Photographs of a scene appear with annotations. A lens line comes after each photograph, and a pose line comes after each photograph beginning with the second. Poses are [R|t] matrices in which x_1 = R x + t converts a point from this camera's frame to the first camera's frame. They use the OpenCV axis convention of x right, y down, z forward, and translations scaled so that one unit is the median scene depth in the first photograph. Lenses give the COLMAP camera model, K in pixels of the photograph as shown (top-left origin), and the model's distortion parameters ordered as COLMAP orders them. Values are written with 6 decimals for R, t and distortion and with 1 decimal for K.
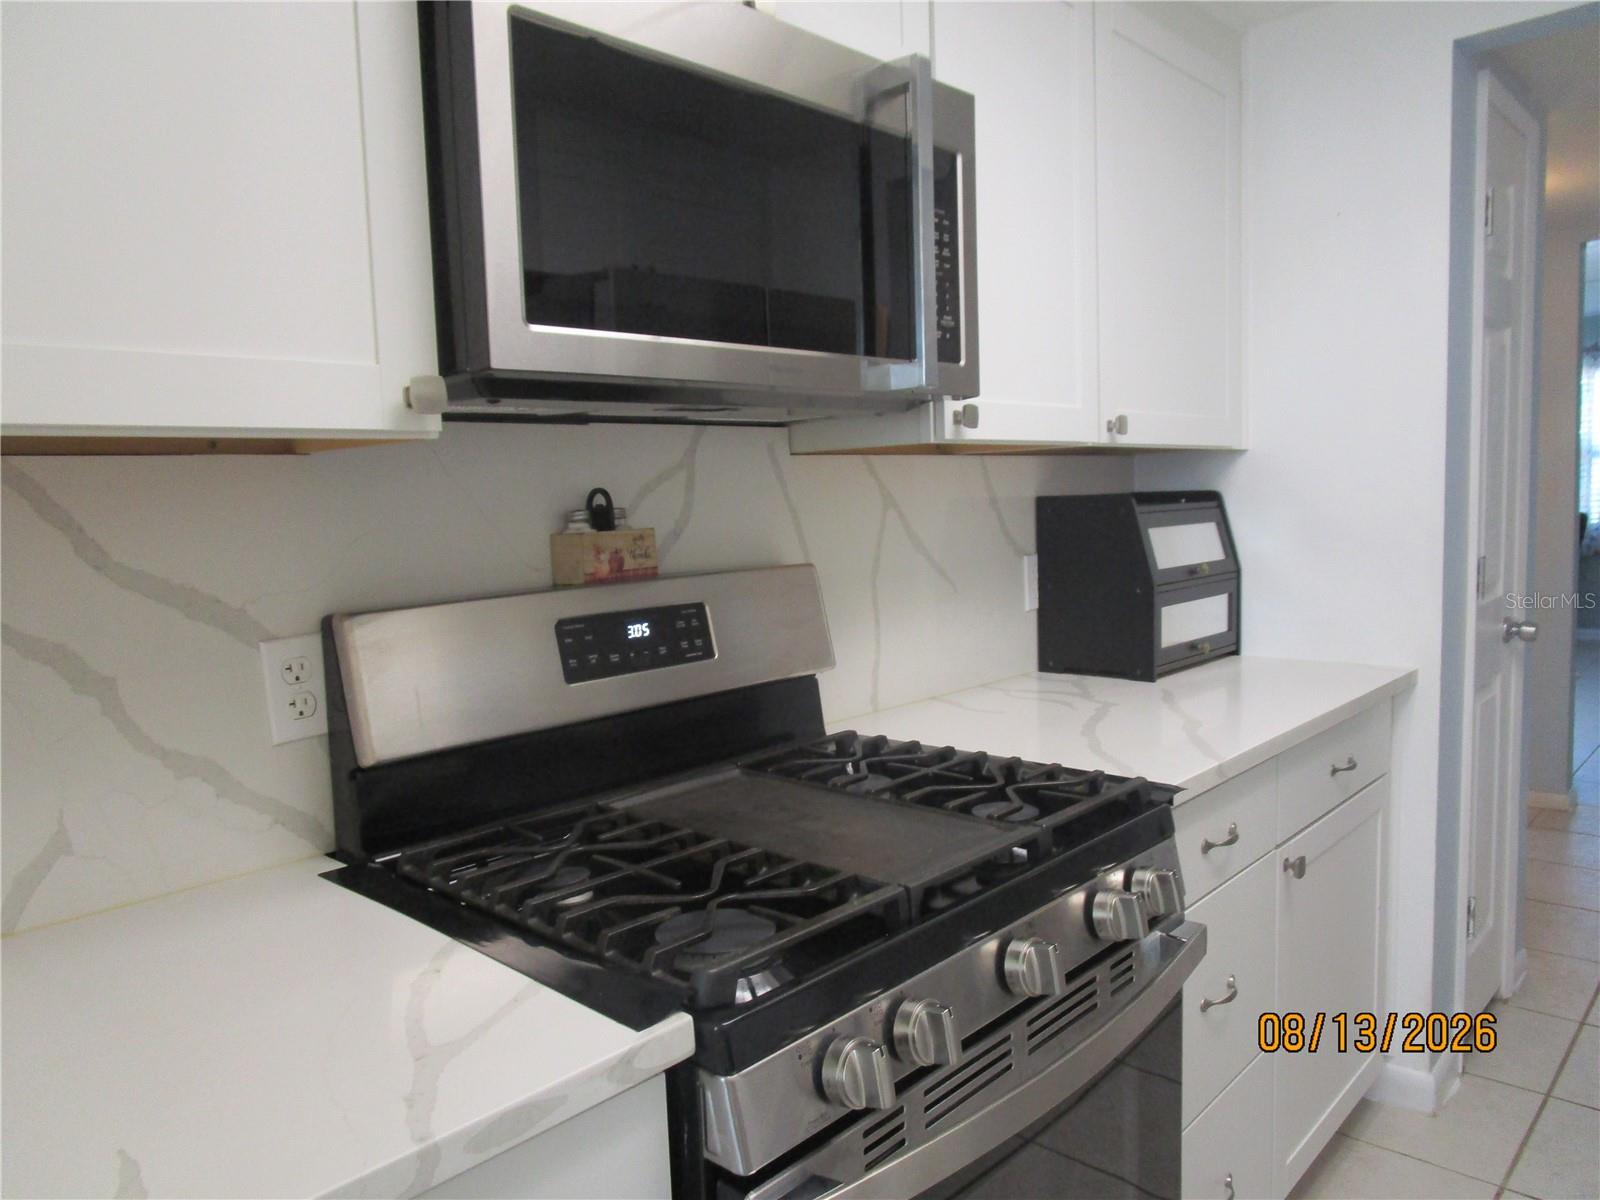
lens RADIAL K [[1141.2, 0, 795.5], [0, 1141.2, 607.1], [0, 0, 1]] dist [-0.027010, 0.013021]
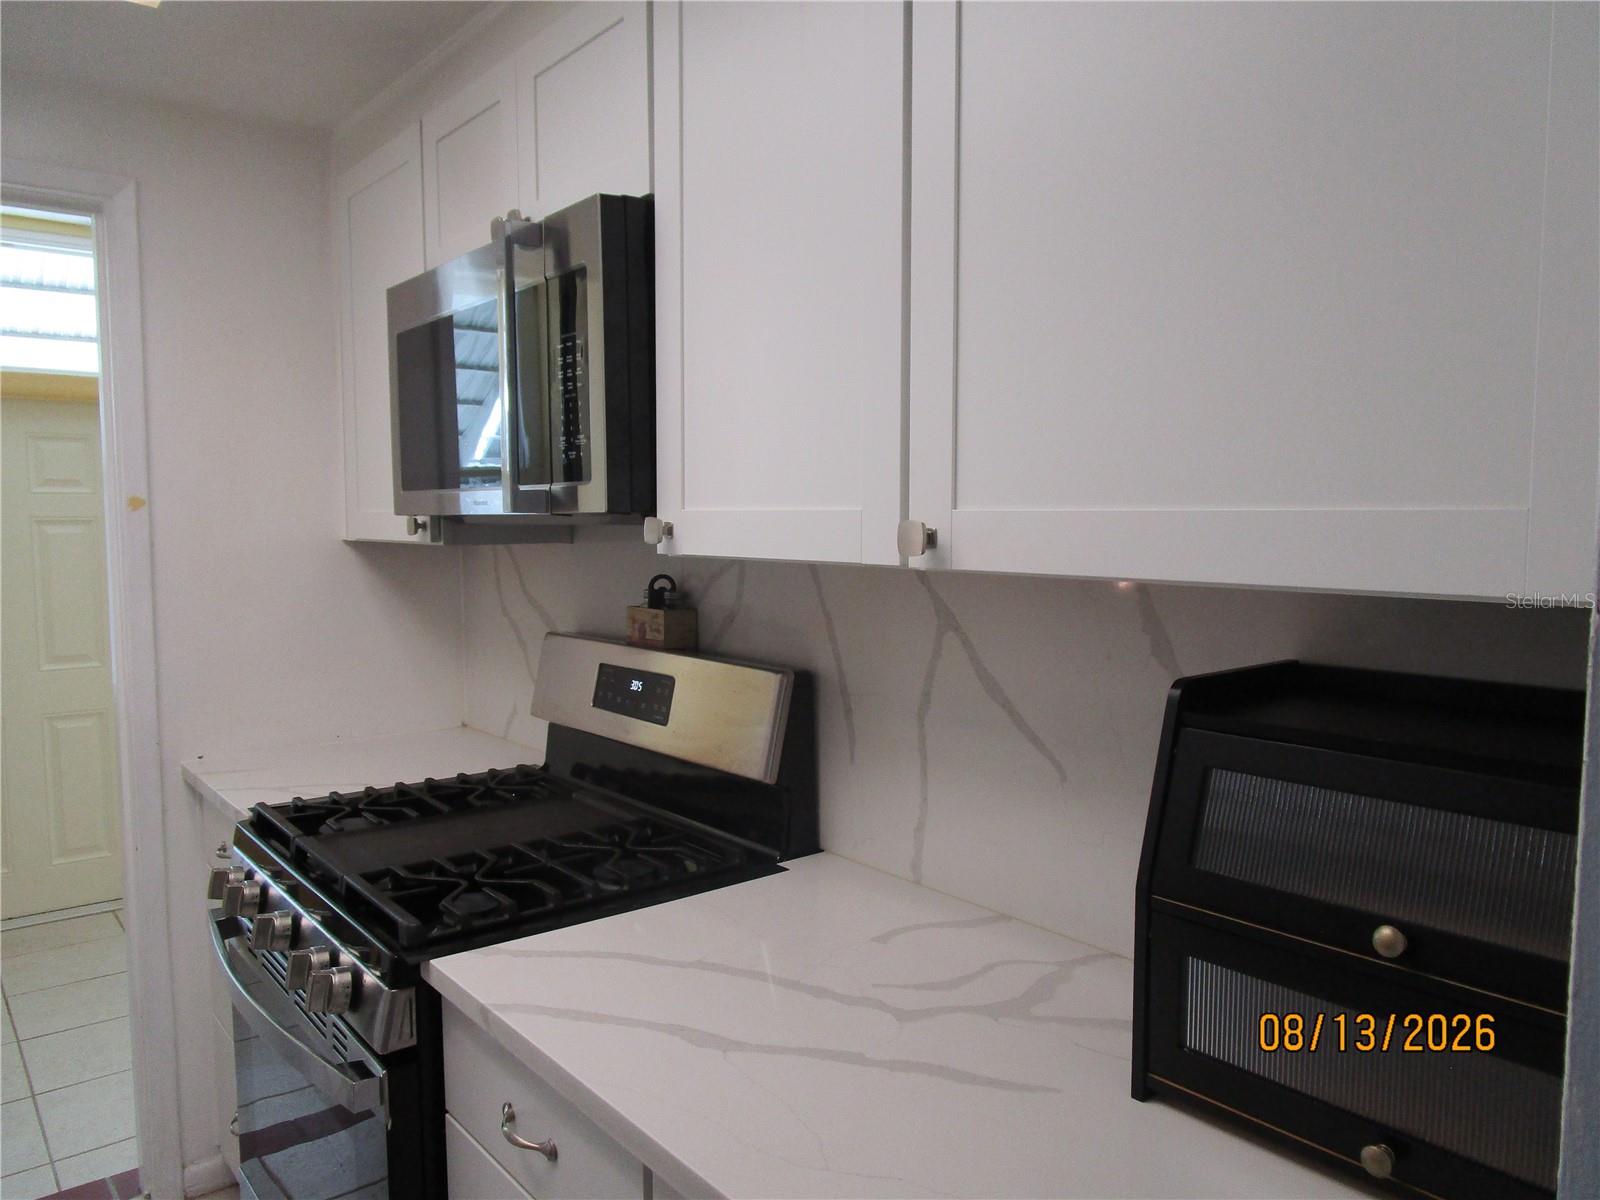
lens RADIAL K [[1141.2, 0, 795.5], [0, 1141.2, 607.1], [0, 0, 1]] dist [-0.027010, 0.013021]
pose [[-0.141662, 0.121158, -0.982473, 1.061904], [-0.087663, 0.987047, 0.134362, -0.248641], [0.986026, 0.105160, -0.129206, 1.279972]]
